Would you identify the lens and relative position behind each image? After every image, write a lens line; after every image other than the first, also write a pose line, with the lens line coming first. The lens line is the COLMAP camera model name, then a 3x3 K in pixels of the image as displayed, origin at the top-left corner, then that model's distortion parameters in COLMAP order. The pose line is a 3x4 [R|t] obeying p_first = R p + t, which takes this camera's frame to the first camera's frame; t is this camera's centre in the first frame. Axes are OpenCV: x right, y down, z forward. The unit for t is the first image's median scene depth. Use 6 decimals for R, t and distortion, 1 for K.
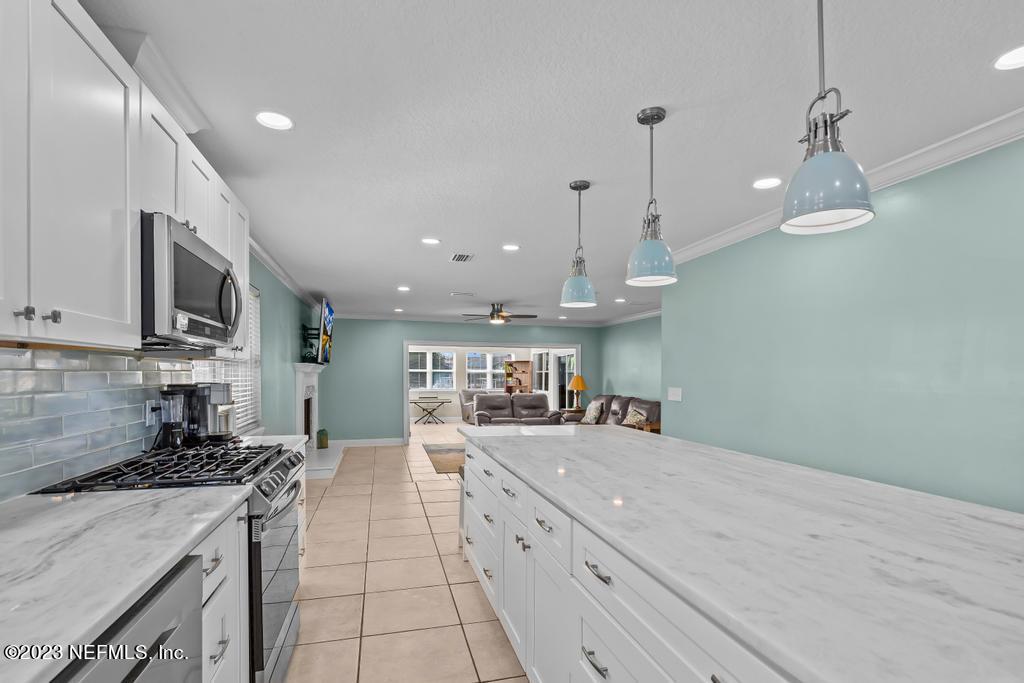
lens RADIAL K [[493.1, 0, 509.0], [0, 493.1, 374.0], [0, 0, 1]] dist [-0.015039, 0.005596]
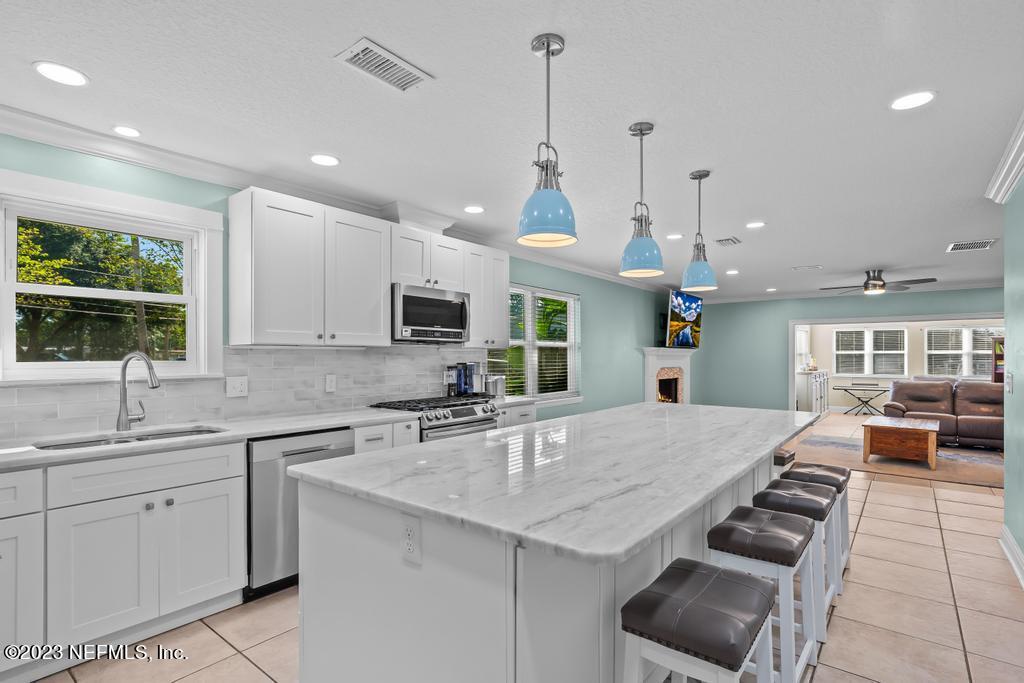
lens RADIAL K [[493.1, 0, 504.8], [0, 493.1, 340.8], [0, 0, 1]] dist [-0.015039, 0.005596]
pose [[0.593610, -0.031961, -0.804118, 0.264555], [0.004543, 0.999328, -0.036366, 0.002353], [0.804740, 0.017934, 0.593357, 0.018159]]
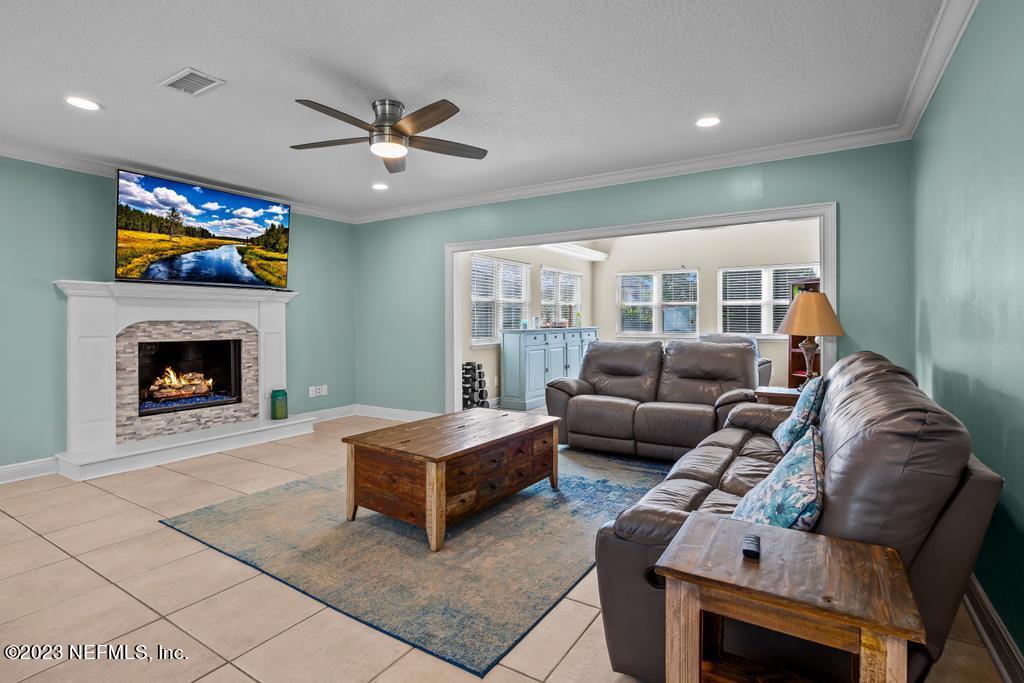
lens RADIAL K [[493.1, 0, 510.3], [0, 493.1, 339.6], [0, 0, 1]] dist [-0.015039, 0.005596]
pose [[0.682674, 0.023278, -0.730352, 0.317340], [0.007747, 0.999206, 0.039088, 0.024819], [0.730682, -0.032342, 0.681951, 0.816838]]
